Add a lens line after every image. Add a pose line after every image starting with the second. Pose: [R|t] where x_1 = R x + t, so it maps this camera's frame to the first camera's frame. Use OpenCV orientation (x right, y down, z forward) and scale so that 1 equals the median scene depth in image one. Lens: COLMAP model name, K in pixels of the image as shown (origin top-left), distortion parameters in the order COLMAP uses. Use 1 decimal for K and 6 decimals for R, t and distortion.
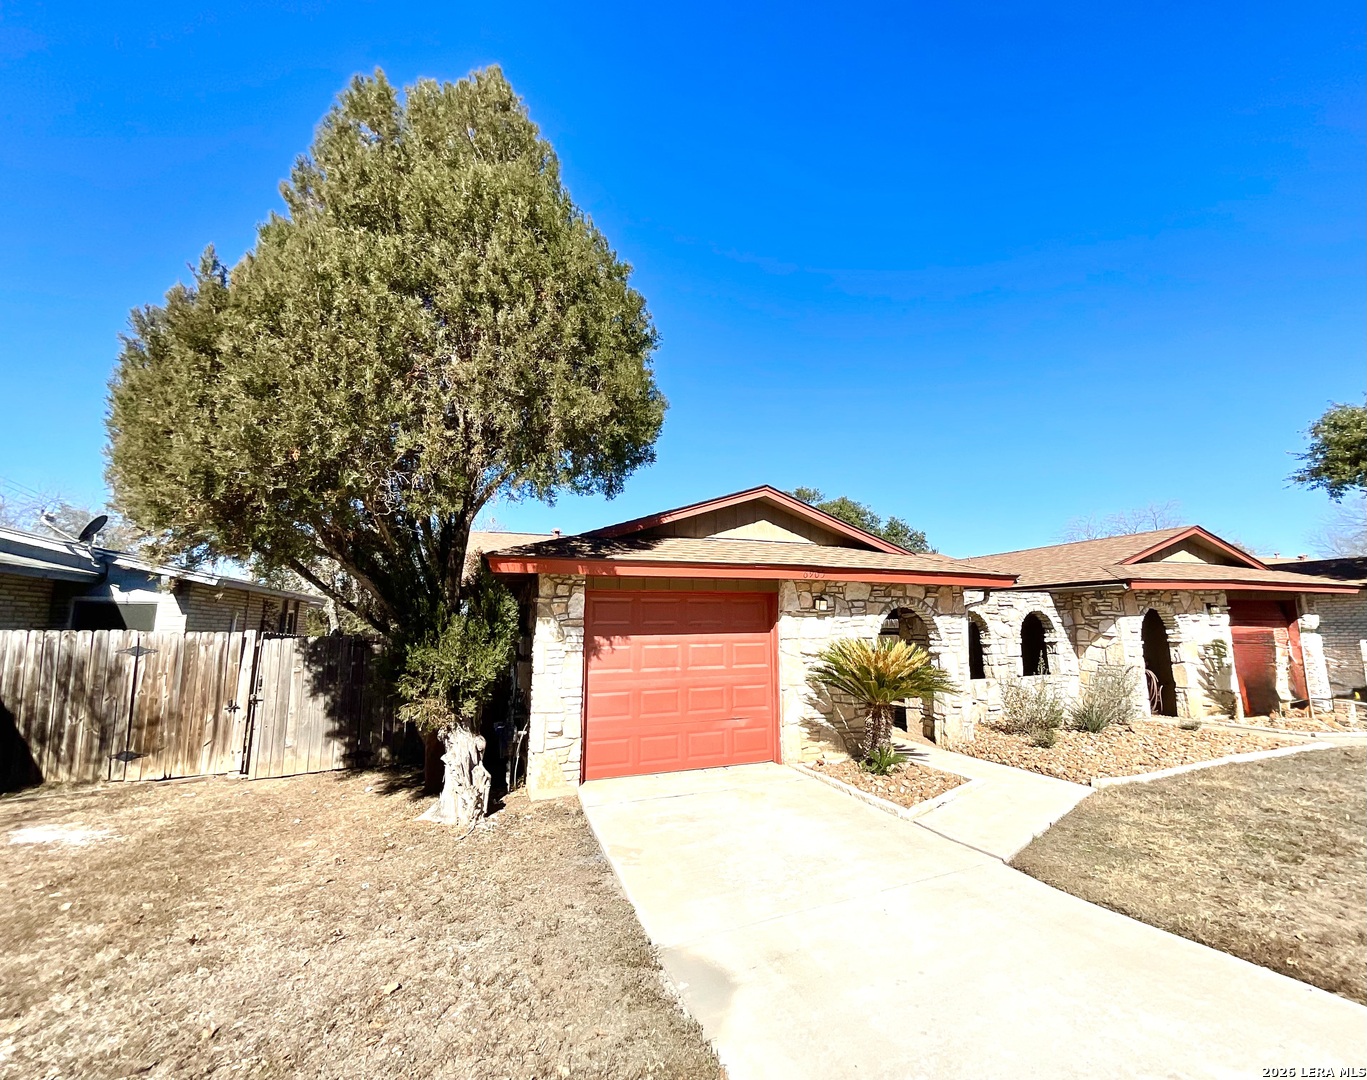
lens RADIAL K [[580.0, 0, 724.6], [0, 580.0, 541.4], [0, 0, 1]] dist [-0.000550, -0.000007]
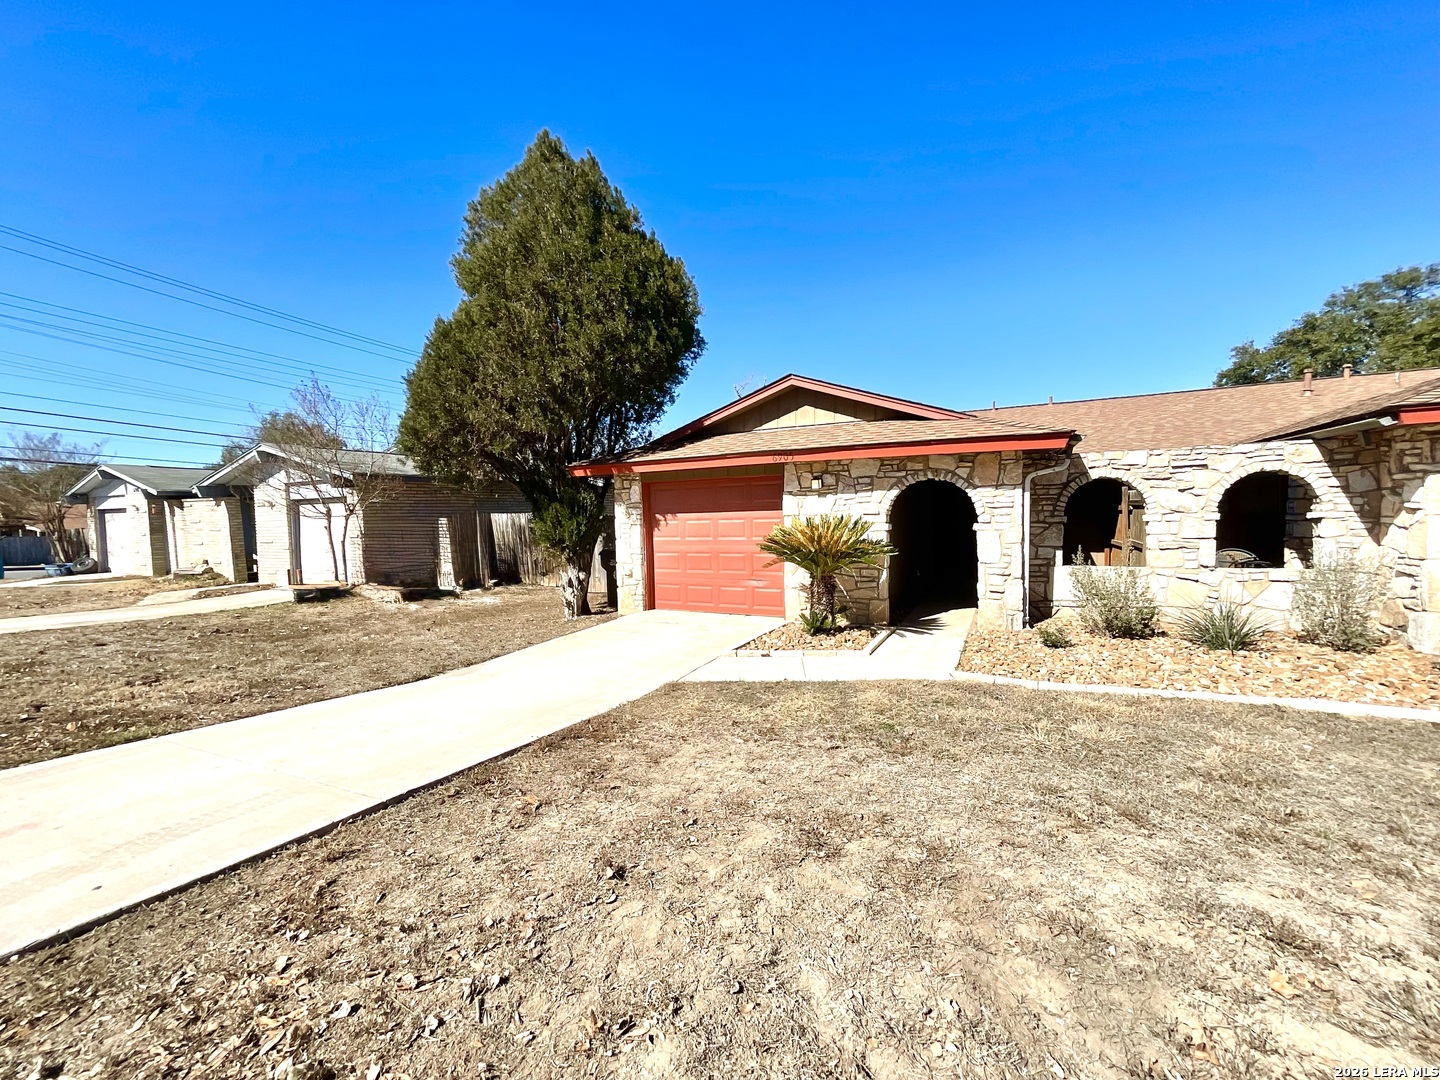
lens RADIAL K [[581.5, 0, 721.0], [0, 581.5, 547.2], [0, 0, 1]] dist [-0.002382, 0.000222]
pose [[0.659319, 0.035839, -0.751009, 0.850199], [0.128234, 0.978868, 0.159291, 0.030286], [0.740847, -0.201329, 0.640790, 0.160199]]
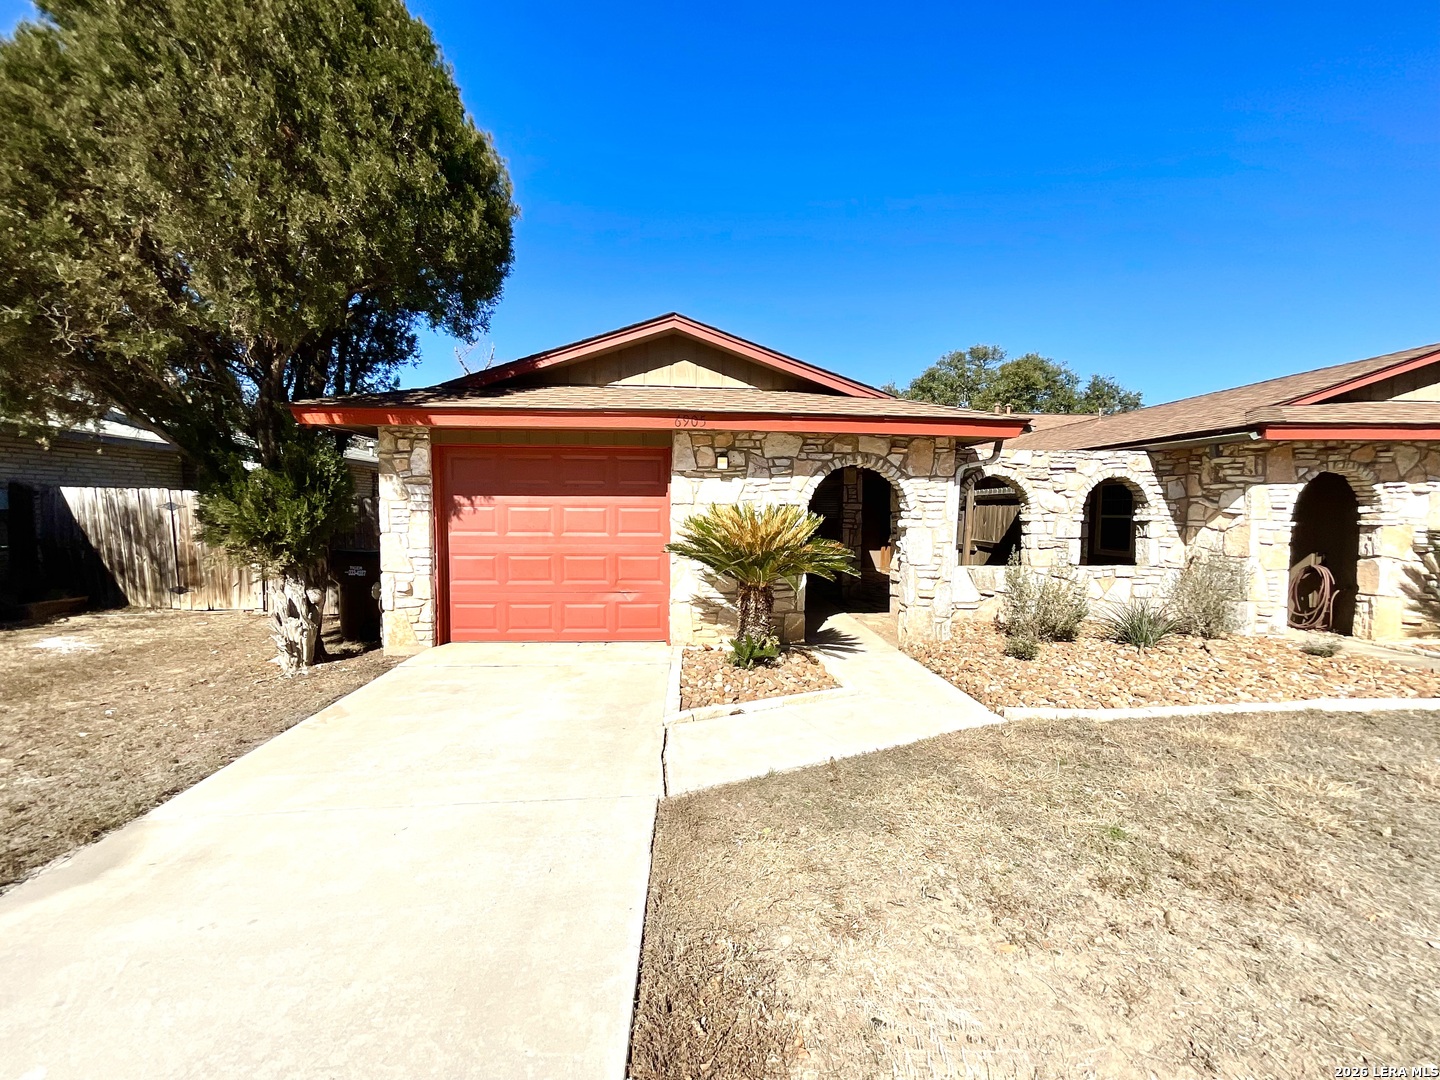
lens RADIAL K [[581.6, 0, 720.1], [0, 581.6, 540.8], [0, 0, 1]] dist [-0.001124, 0.000089]
pose [[0.945544, 0.034301, -0.323682, 0.423798], [0.031504, 0.980119, 0.195894, 0.057371], [0.323966, -0.195424, 0.925665, 0.231691]]
